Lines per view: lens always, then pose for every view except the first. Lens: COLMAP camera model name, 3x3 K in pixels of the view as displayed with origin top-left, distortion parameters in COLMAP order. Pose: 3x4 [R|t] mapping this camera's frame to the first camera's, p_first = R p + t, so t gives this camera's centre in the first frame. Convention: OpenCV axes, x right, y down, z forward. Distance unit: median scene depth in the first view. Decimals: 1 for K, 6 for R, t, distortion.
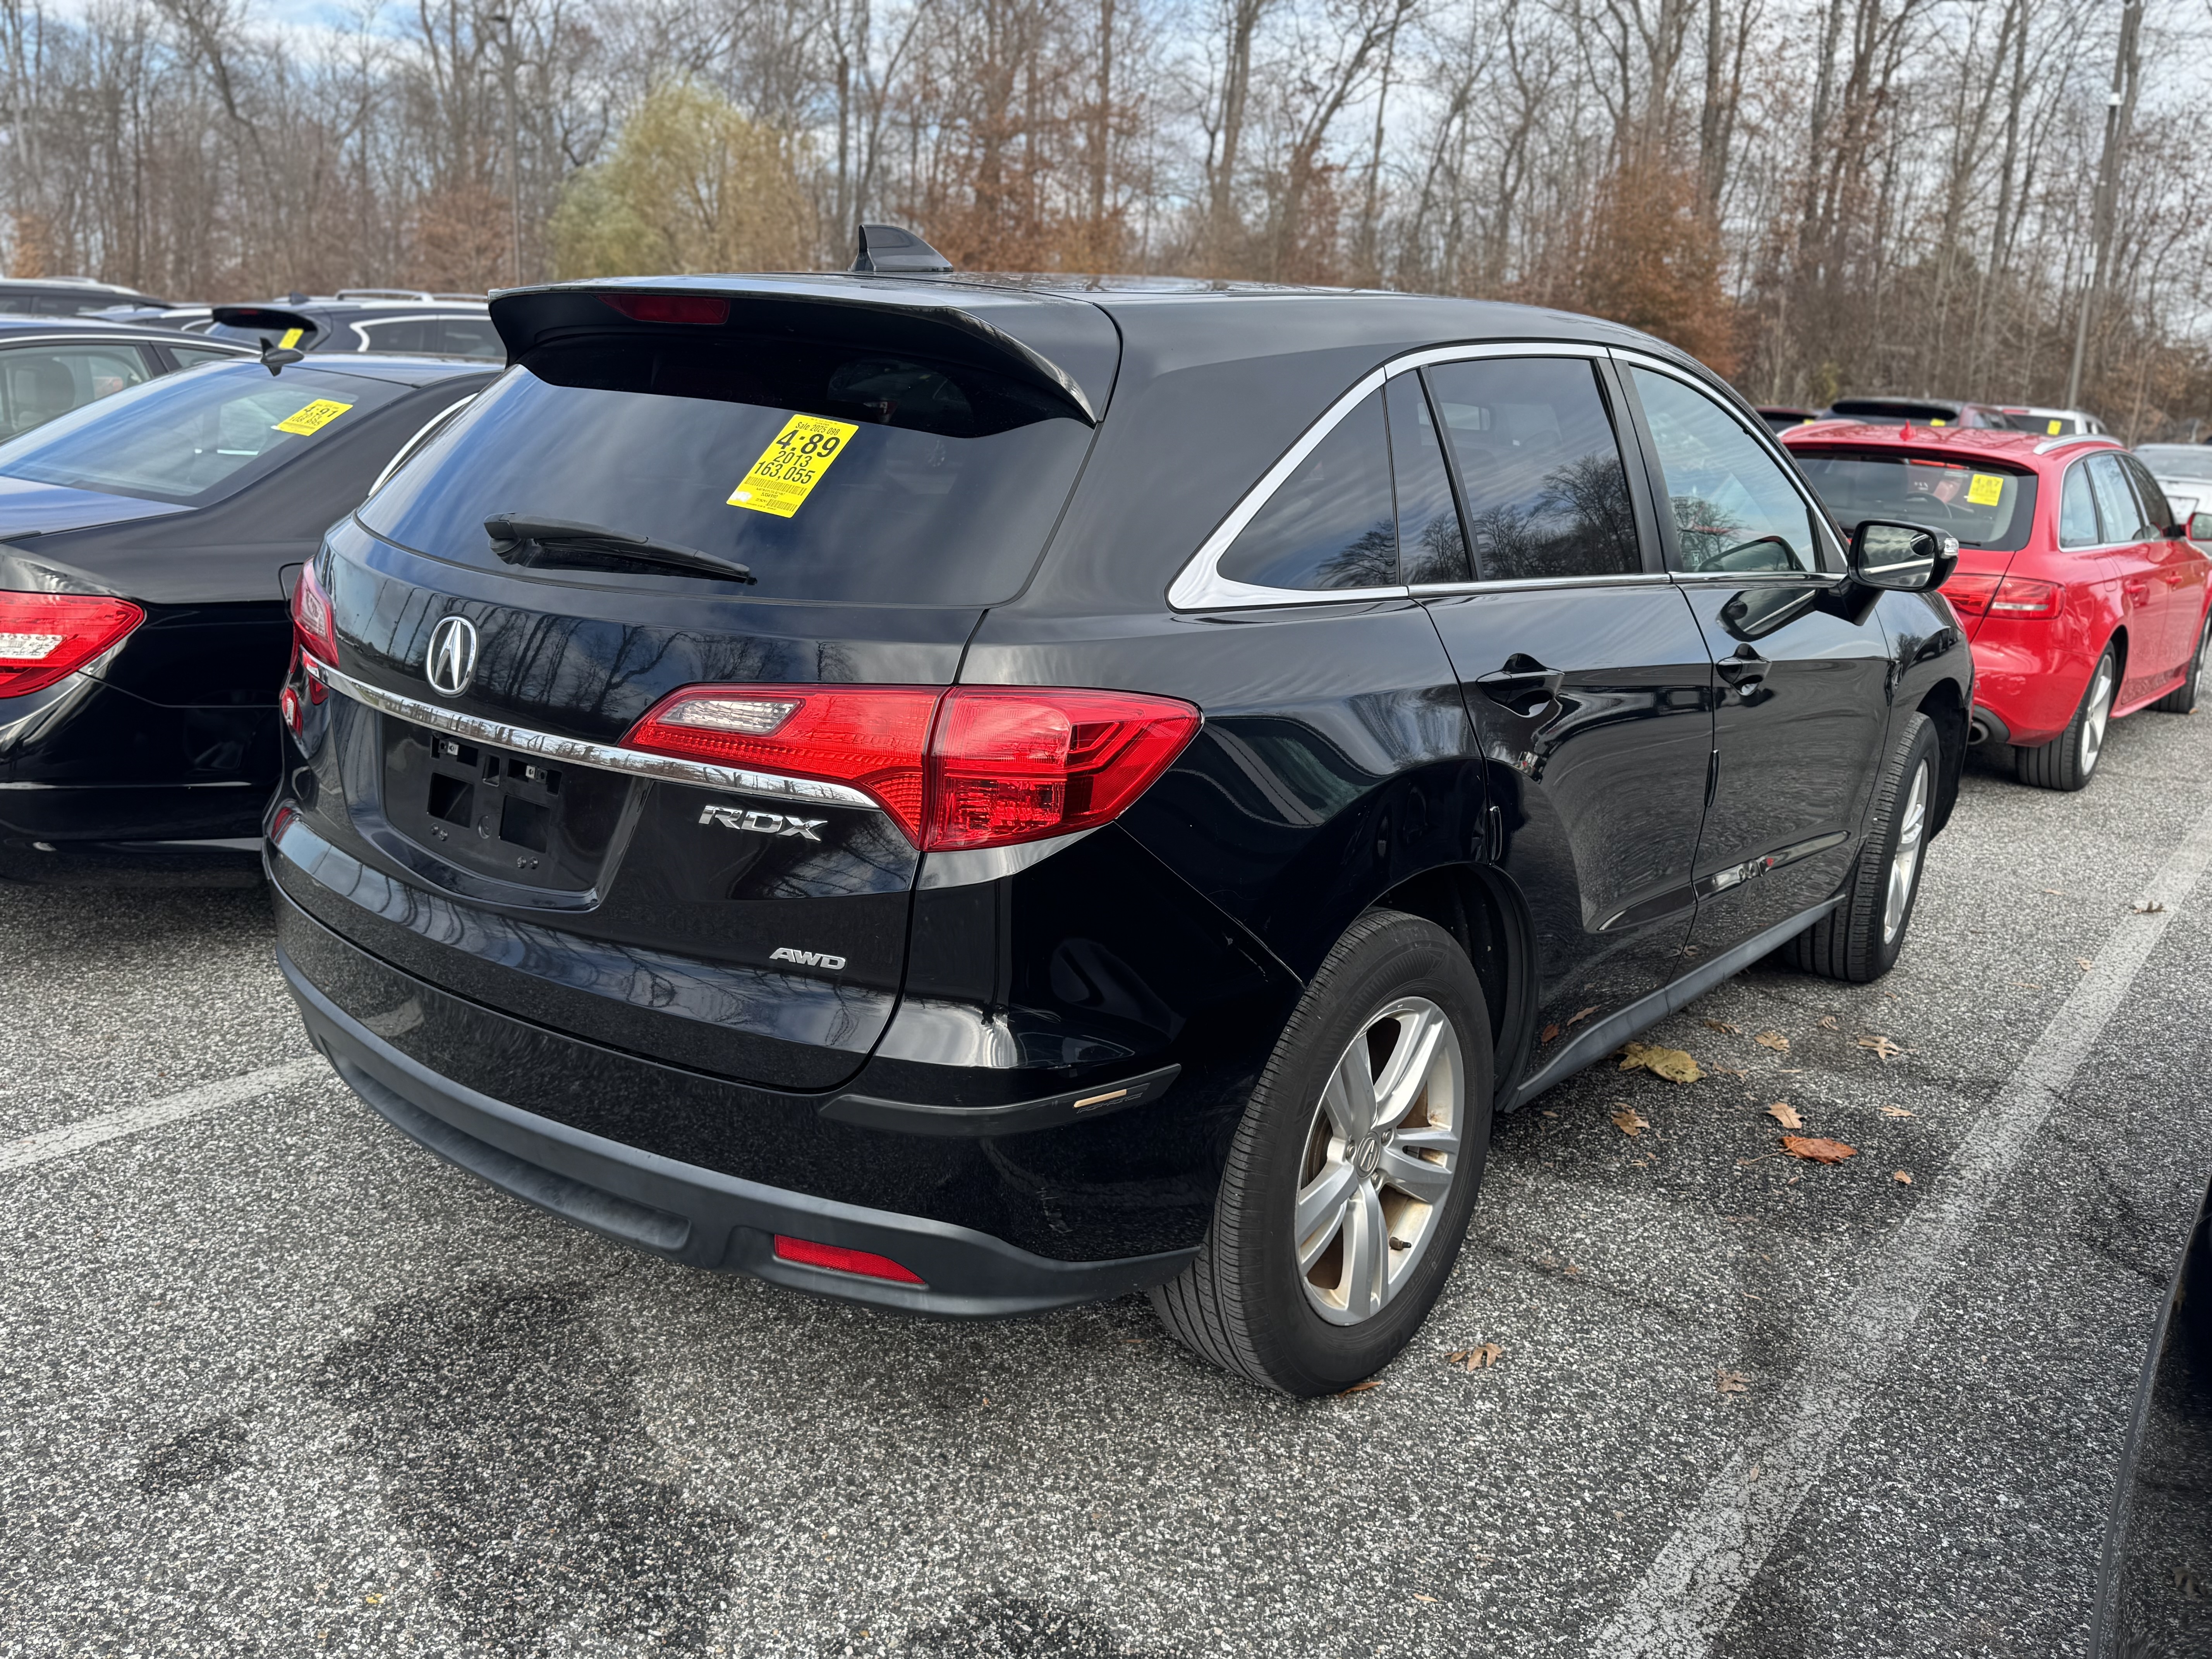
lens RADIAL K [[1741.0, 0, 1106.0], [0, 1741.0, 829.5], [0, 0, 1]] dist [0.001729, 0.000477]
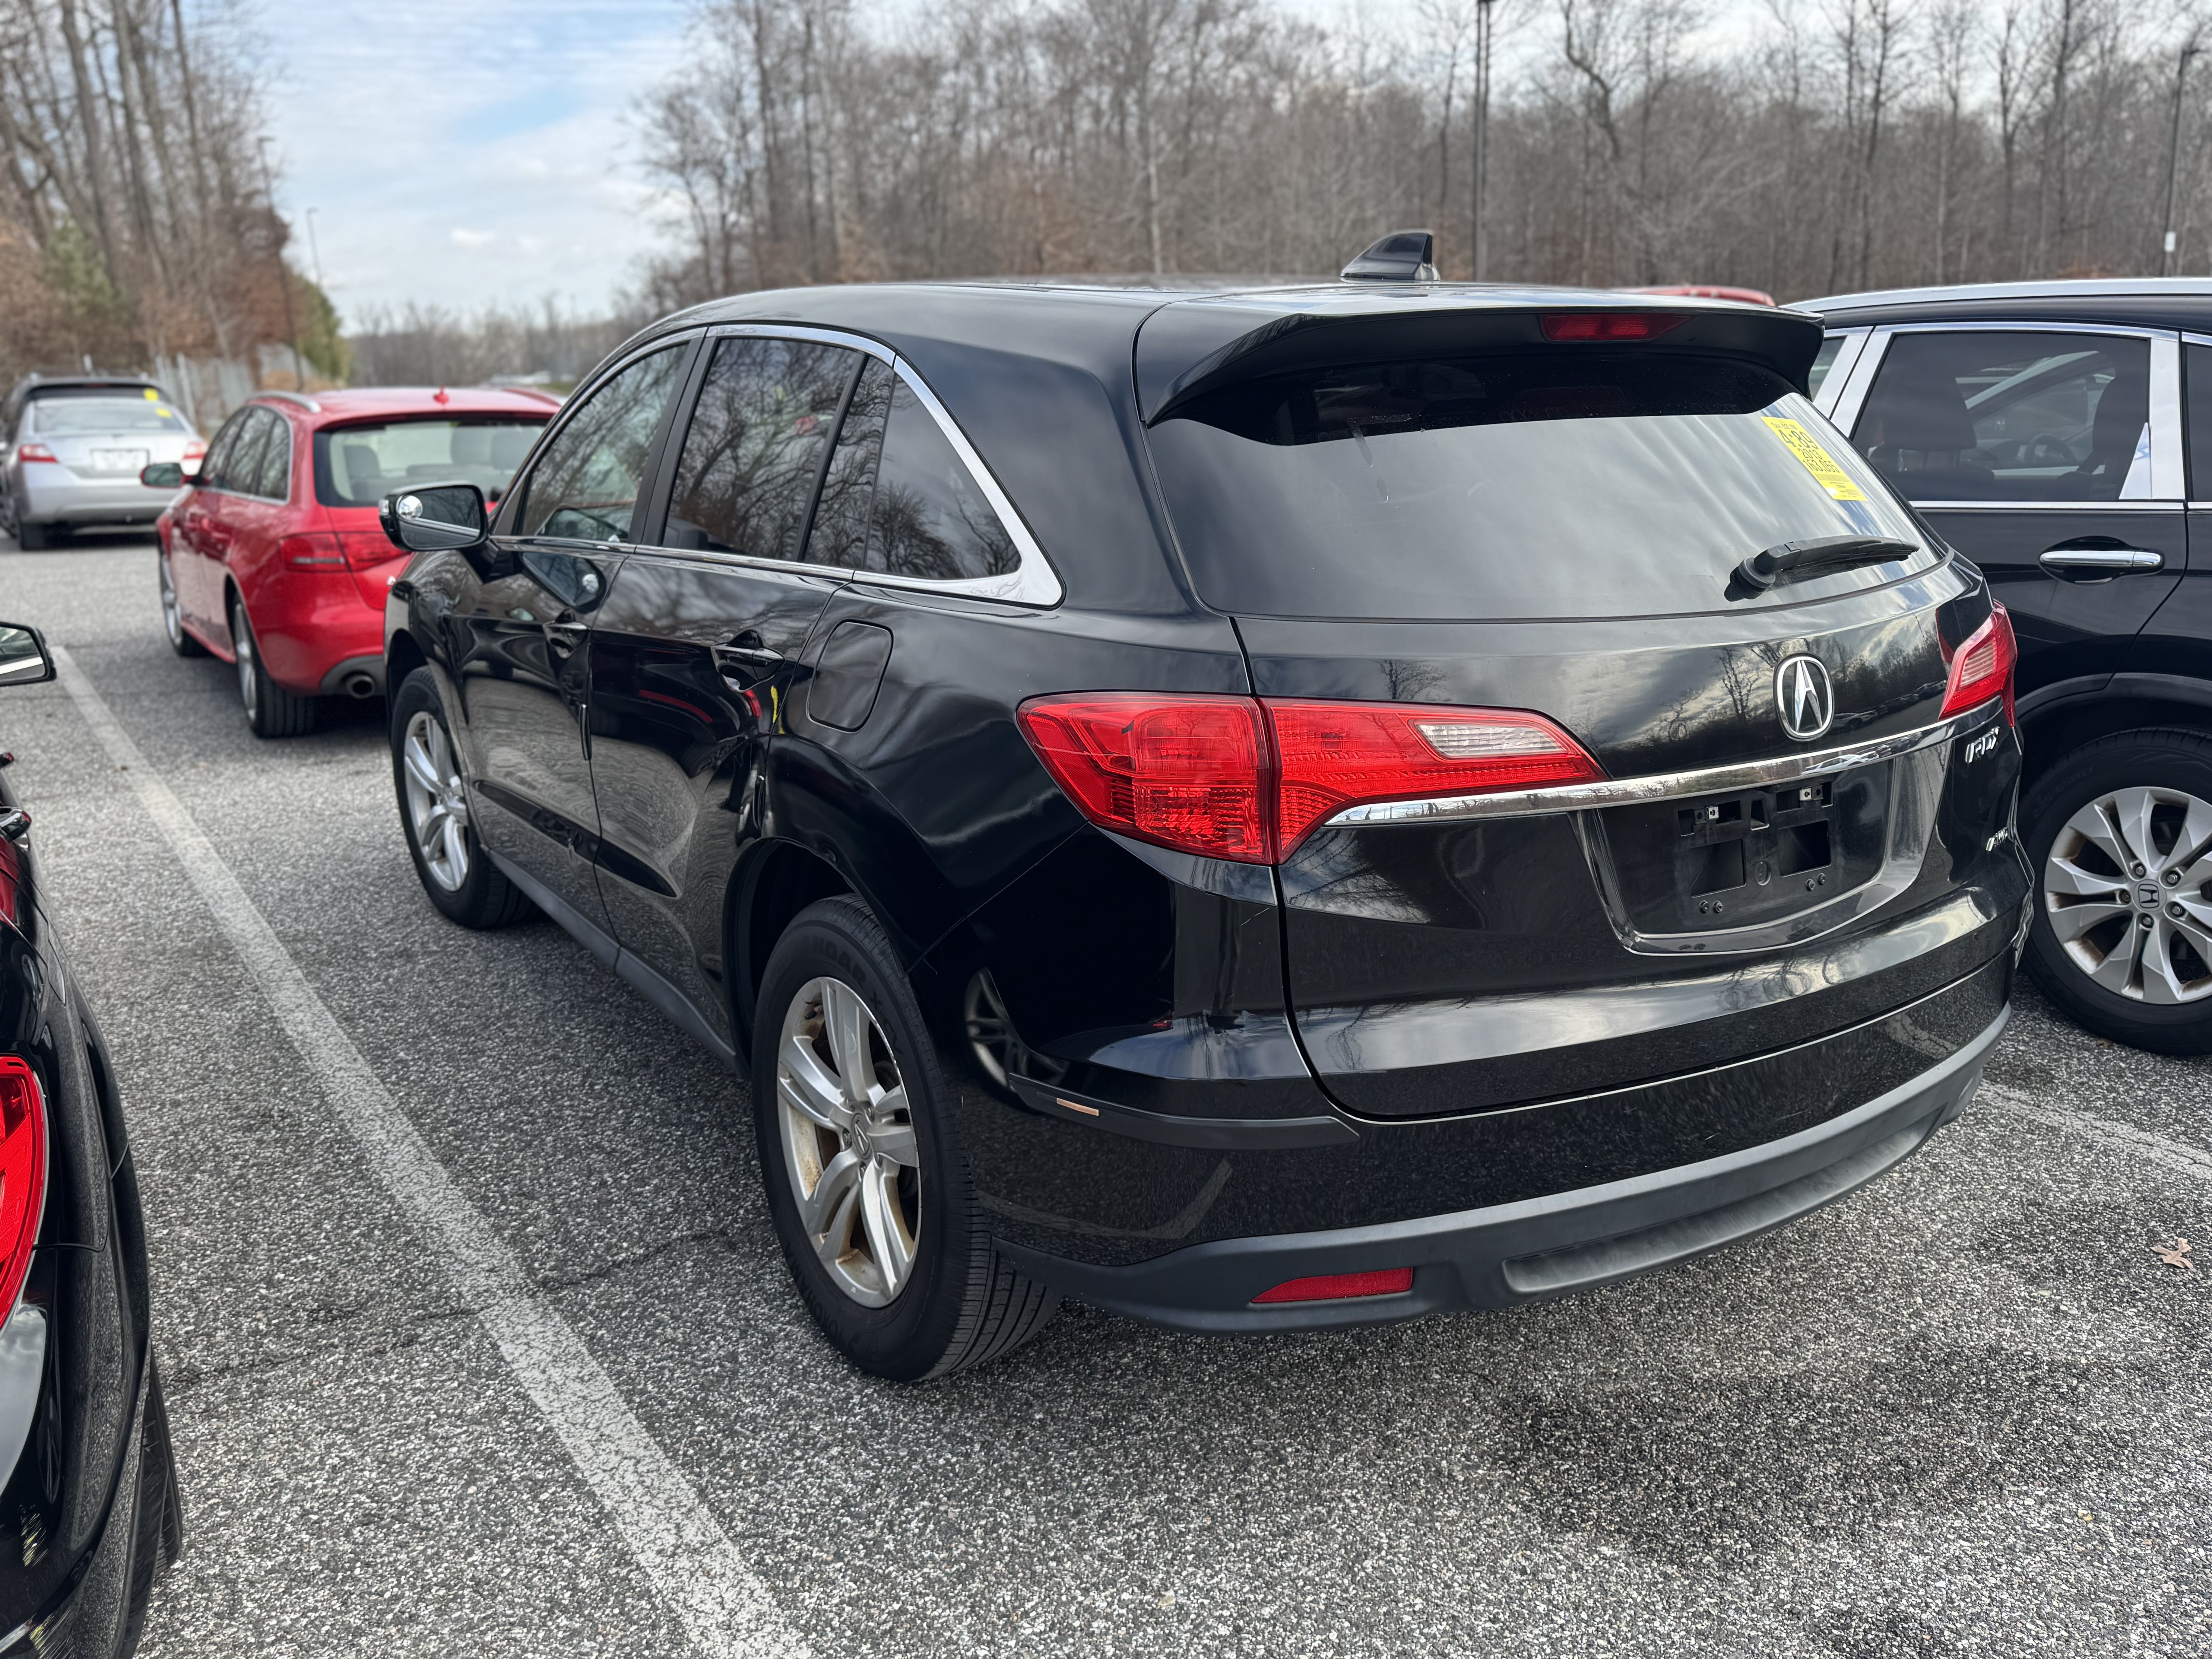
lens RADIAL K [[1740.2, 0, 1106.0], [0, 1740.2, 829.5], [0, 0, 1]] dist [0.000889, -0.002457]
pose [[0.342778, -0.289046, 0.893843, -1.303819], [0.262112, 0.943128, 0.204467, -0.308831], [-0.902109, 0.164200, 0.399046, 0.919611]]
